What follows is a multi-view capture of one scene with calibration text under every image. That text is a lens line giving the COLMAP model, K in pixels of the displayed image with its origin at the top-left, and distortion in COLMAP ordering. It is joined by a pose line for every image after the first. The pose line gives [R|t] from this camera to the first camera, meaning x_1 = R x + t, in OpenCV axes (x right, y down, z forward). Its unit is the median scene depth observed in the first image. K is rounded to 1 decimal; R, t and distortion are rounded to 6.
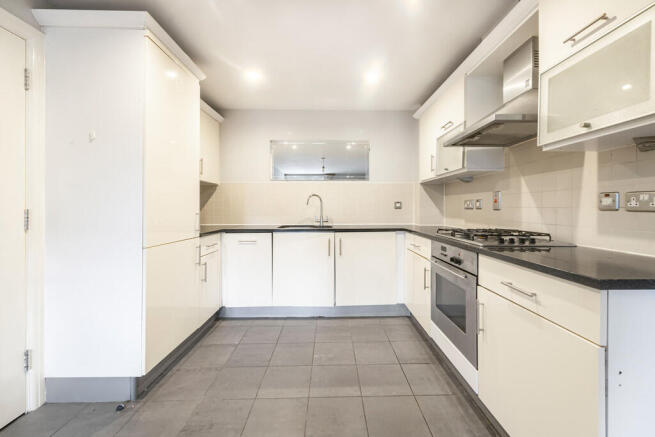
lens RADIAL K [[256.7, 0, 330.7], [0, 256.7, 217.0], [0, 0, 1]] dist [-0.001321, -0.000073]
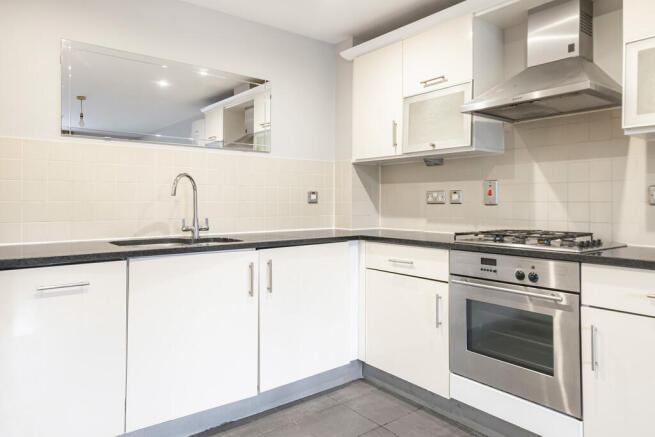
lens RADIAL K [[434.3, 0, 327.1], [0, 434.3, 209.1], [0, 0, 1]] dist [0.007184, 0.000860]
pose [[0.797162, -0.008393, 0.603707, -0.505630], [0.020304, 0.999710, -0.012913, -0.008542], [-0.603424, 0.022552, 0.797102, 0.278102]]
